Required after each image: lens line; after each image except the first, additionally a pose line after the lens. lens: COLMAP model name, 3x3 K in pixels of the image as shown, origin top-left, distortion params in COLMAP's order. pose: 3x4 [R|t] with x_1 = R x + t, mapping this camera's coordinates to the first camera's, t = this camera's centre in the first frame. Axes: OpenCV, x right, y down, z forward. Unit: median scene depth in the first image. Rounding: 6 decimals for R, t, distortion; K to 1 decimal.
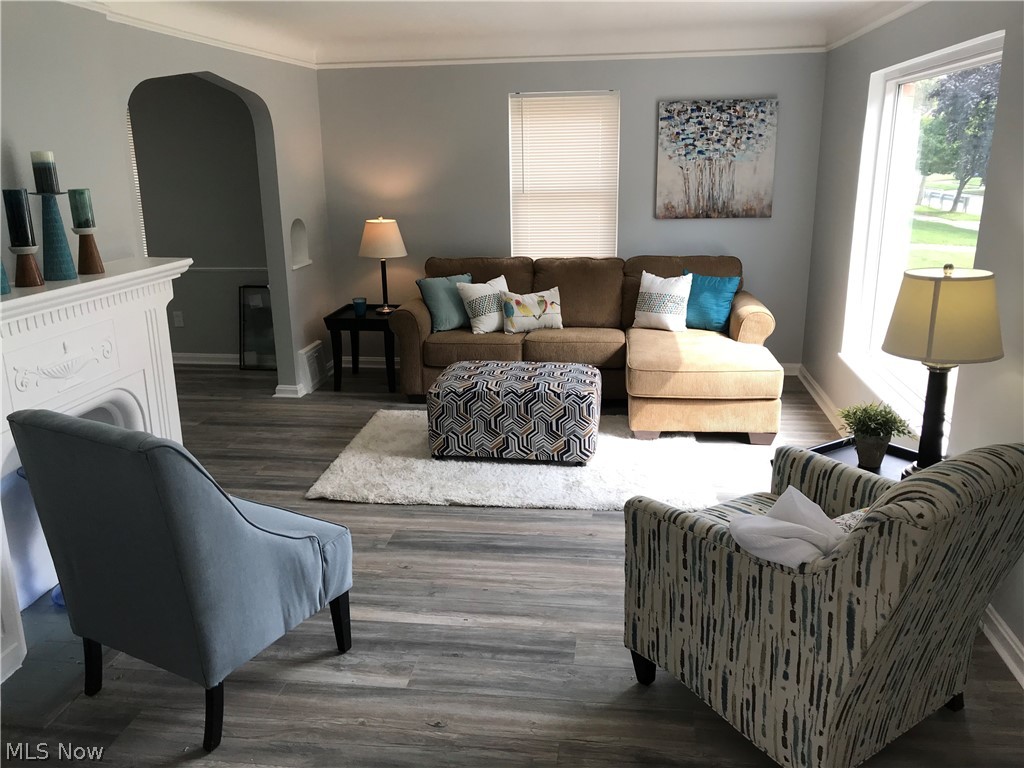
lens RADIAL K [[830.6, 0, 513.1], [0, 830.6, 382.2], [0, 0, 1]] dist [0.021248, -0.006144]
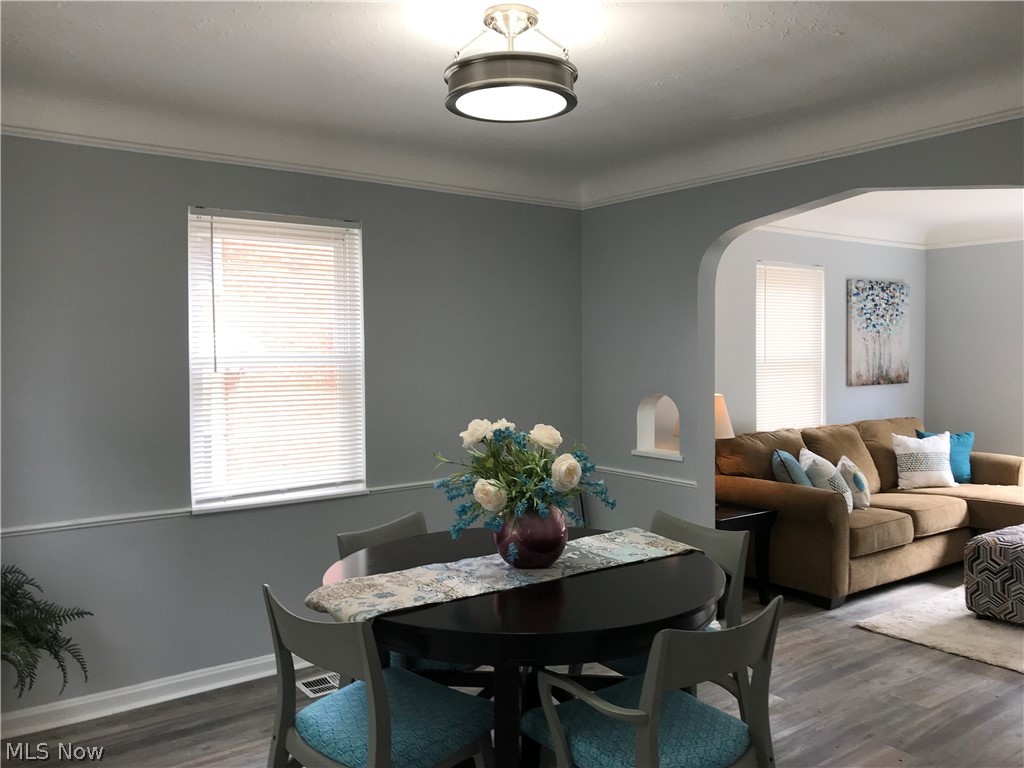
lens RADIAL K [[830.6, 0, 512.4], [0, 830.6, 380.2], [0, 0, 1]] dist [0.021248, -0.006144]
pose [[0.725646, -0.012755, 0.687950, -0.879143], [0.186410, 0.966081, -0.178713, -0.100422], [-0.662336, 0.257924, 0.703411, 0.566042]]
